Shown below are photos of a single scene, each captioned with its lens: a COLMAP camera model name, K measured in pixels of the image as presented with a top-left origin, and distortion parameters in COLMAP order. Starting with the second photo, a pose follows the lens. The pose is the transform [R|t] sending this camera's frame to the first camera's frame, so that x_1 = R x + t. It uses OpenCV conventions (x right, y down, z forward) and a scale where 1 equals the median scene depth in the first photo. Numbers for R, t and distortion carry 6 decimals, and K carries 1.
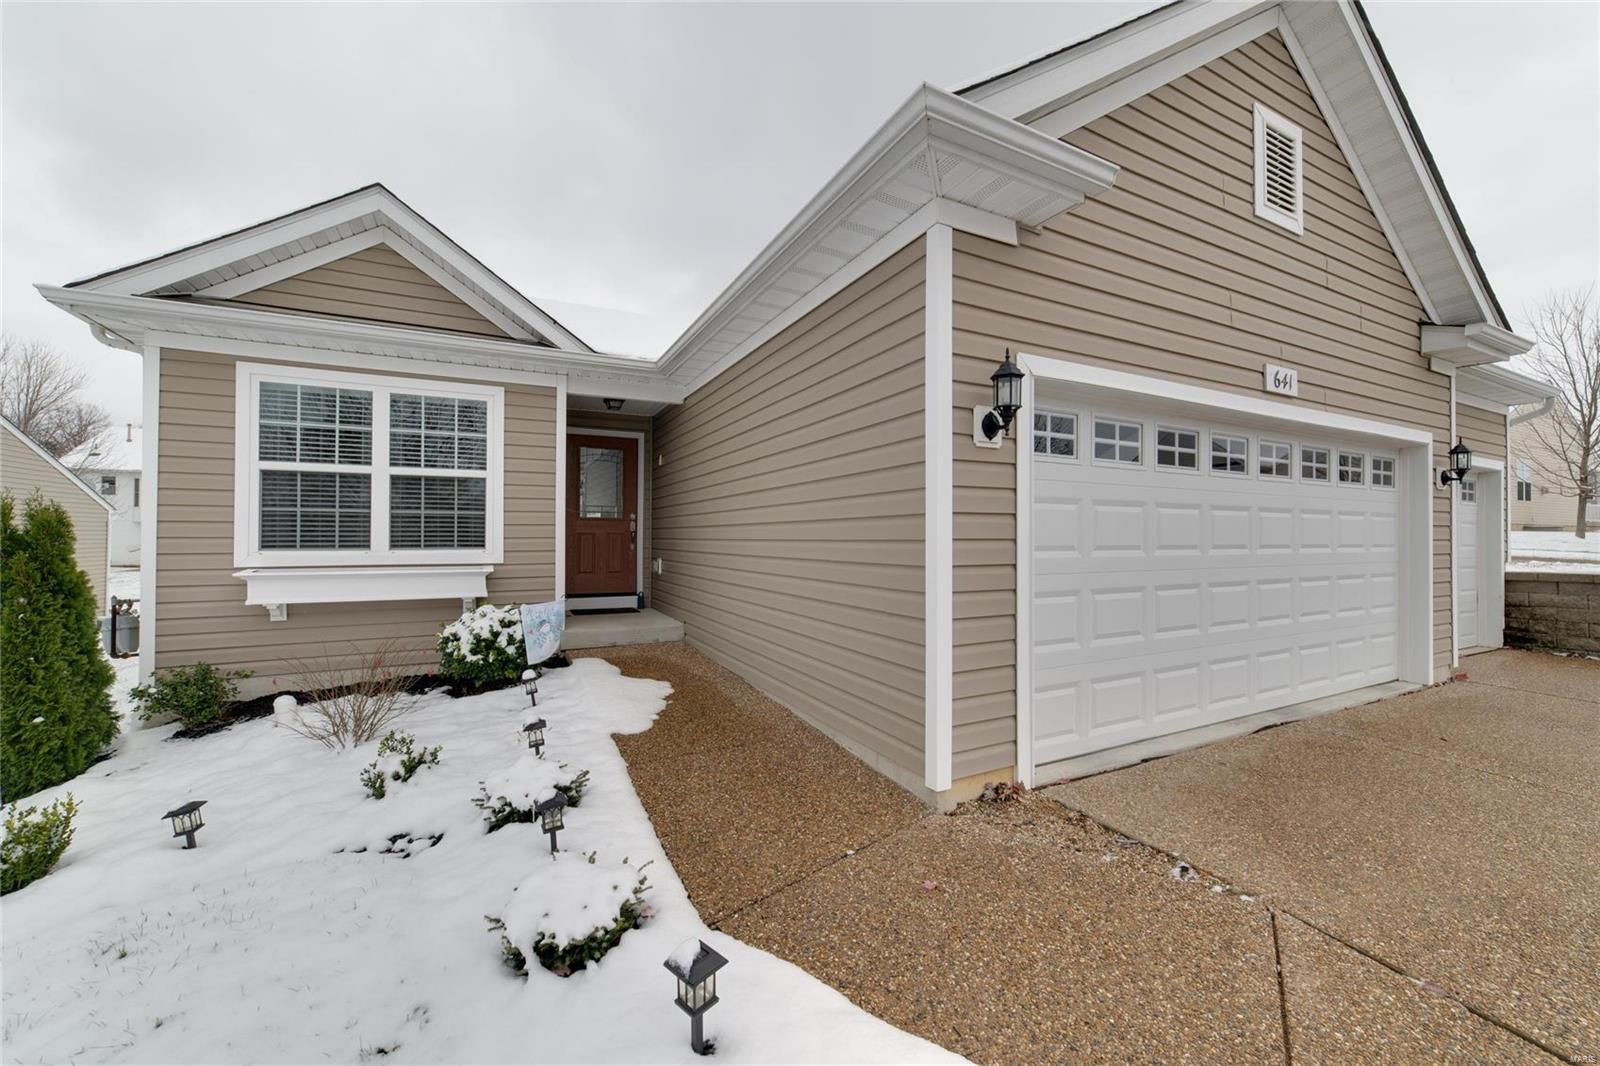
lens RADIAL K [[624.0, 0, 803.1], [0, 624.0, 529.7], [0, 0, 1]] dist [-0.007126, 0.002335]
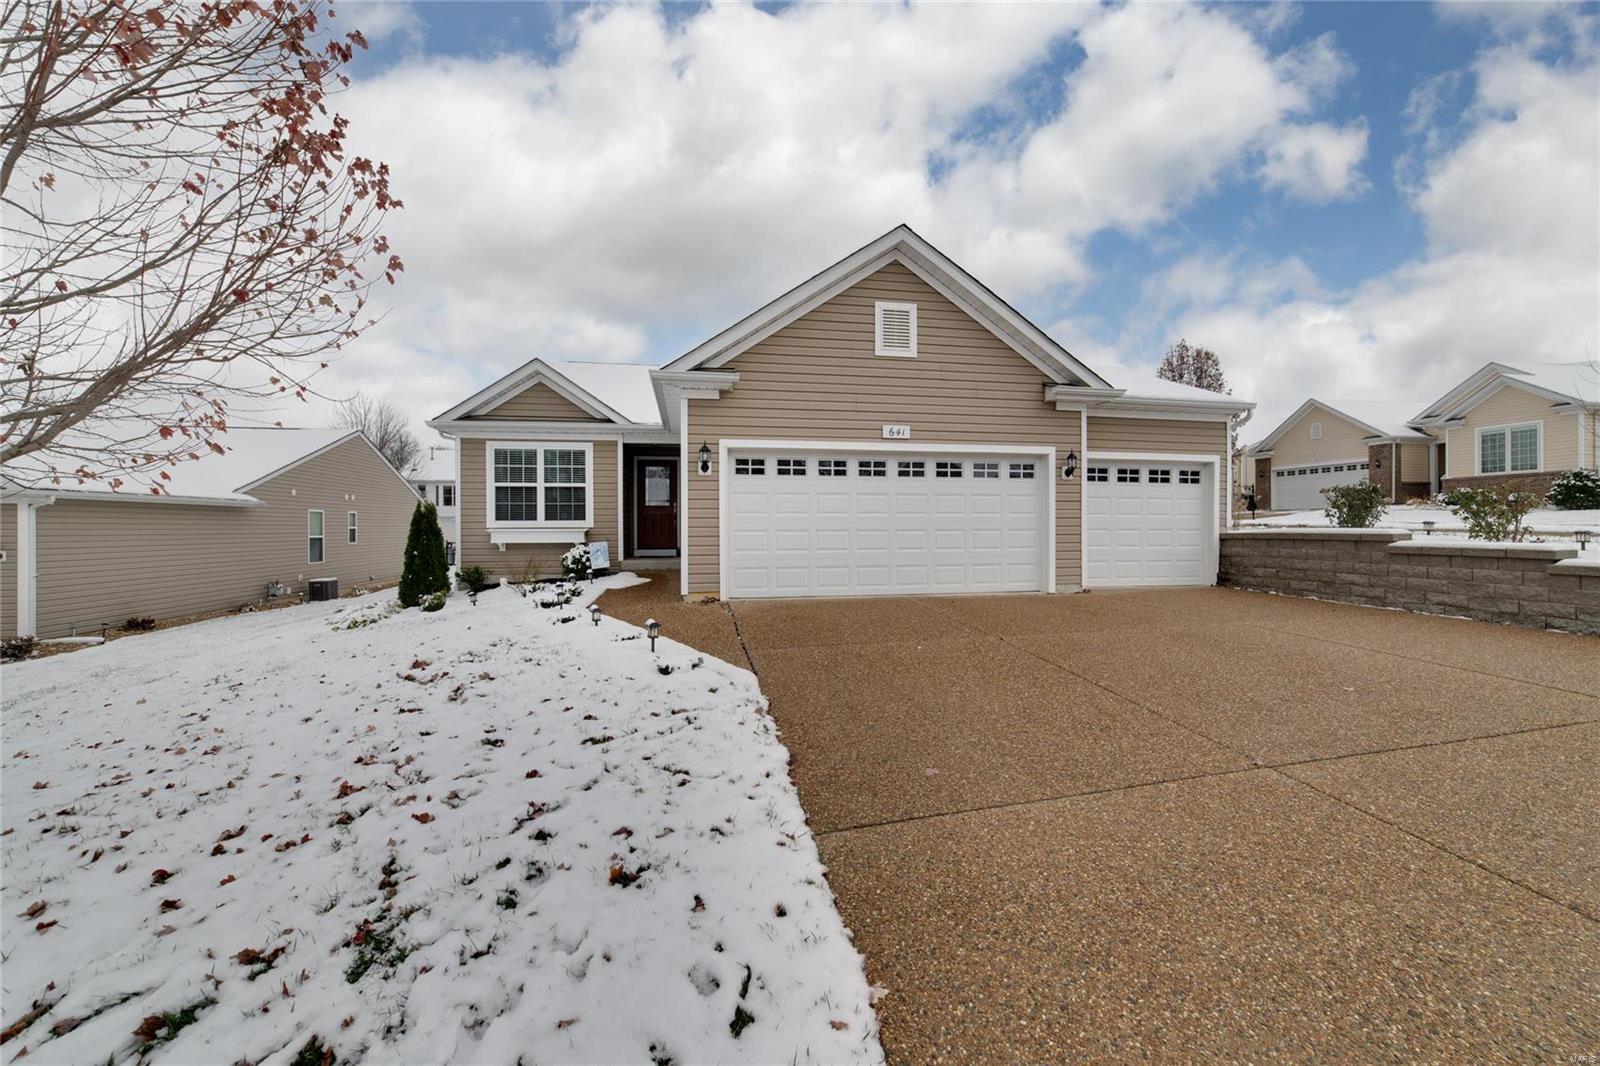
lens RADIAL K [[624.0, 0, 796.0], [0, 624.0, 529.7], [0, 0, 1]] dist [-0.007126, 0.002335]
pose [[0.957273, -0.005531, -0.289133, 0.844588], [0.009889, 0.999858, 0.013615, 0.043493], [0.289016, -0.015893, 0.957192, -0.875501]]
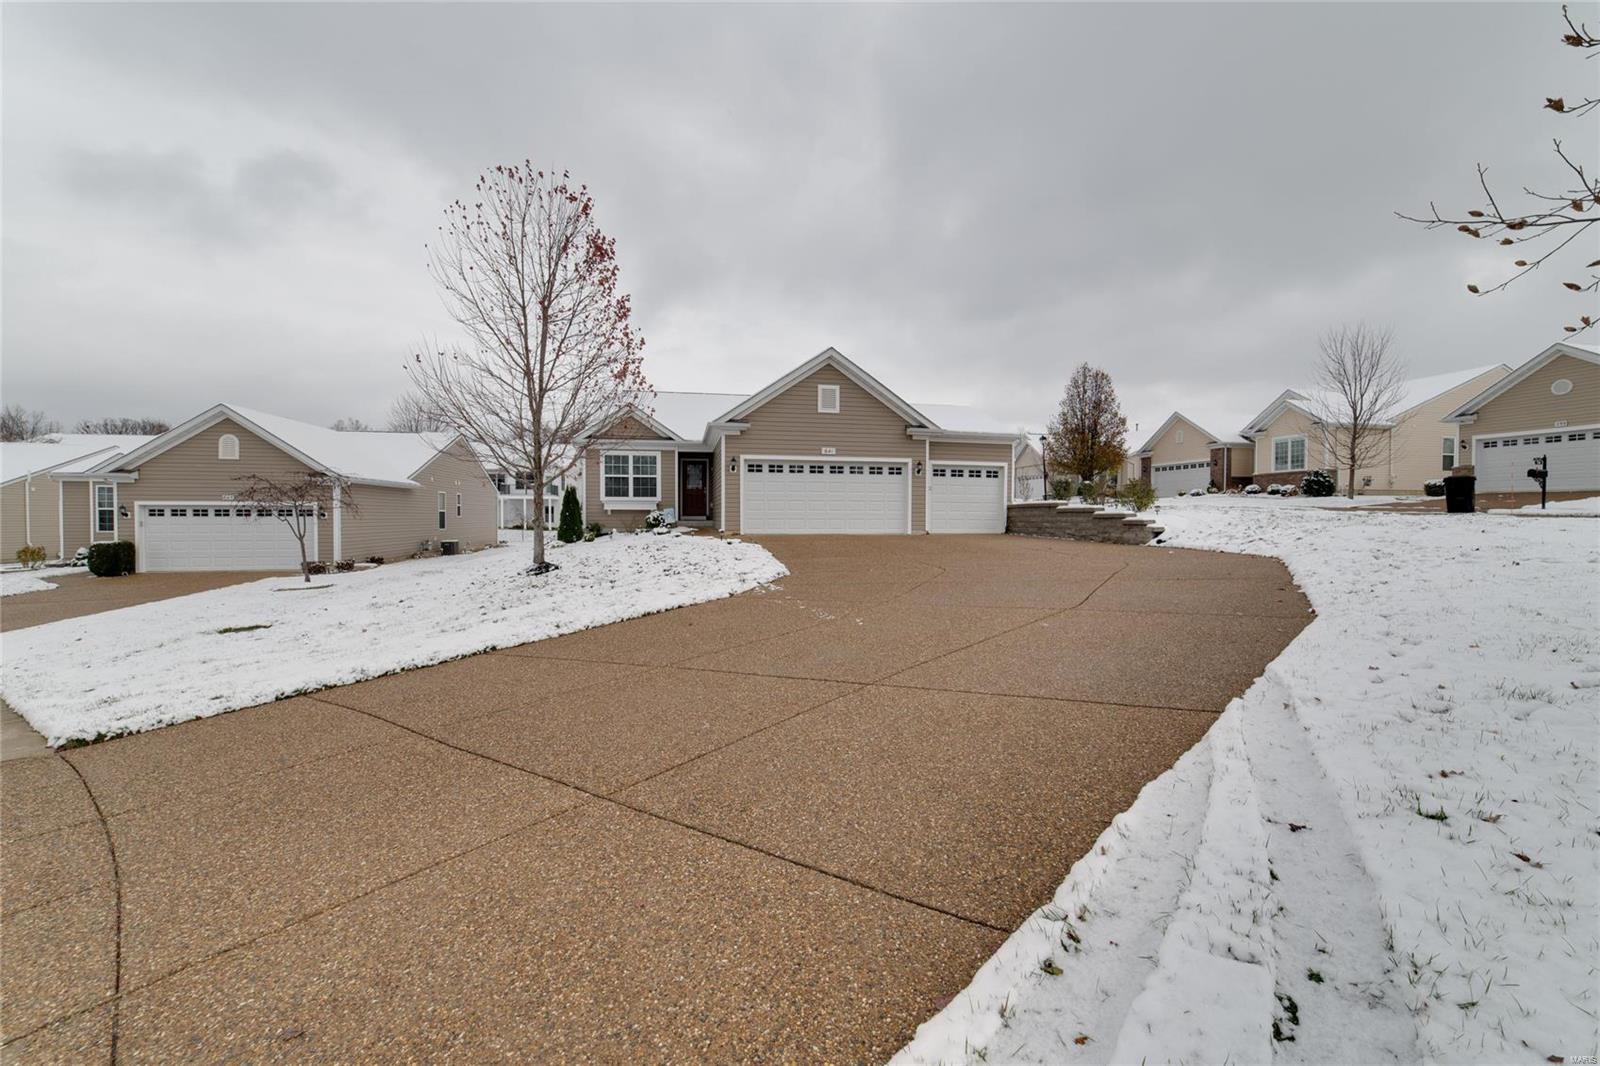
lens RADIAL K [[624.0, 0, 795.6], [0, 624.0, 534.4], [0, 0, 1]] dist [-0.007126, 0.002335]
pose [[0.960421, 0.006512, -0.278475, 1.375965], [0.004321, 0.999258, 0.038271, 0.121596], [0.278518, -0.037960, 0.959681, -2.436411]]
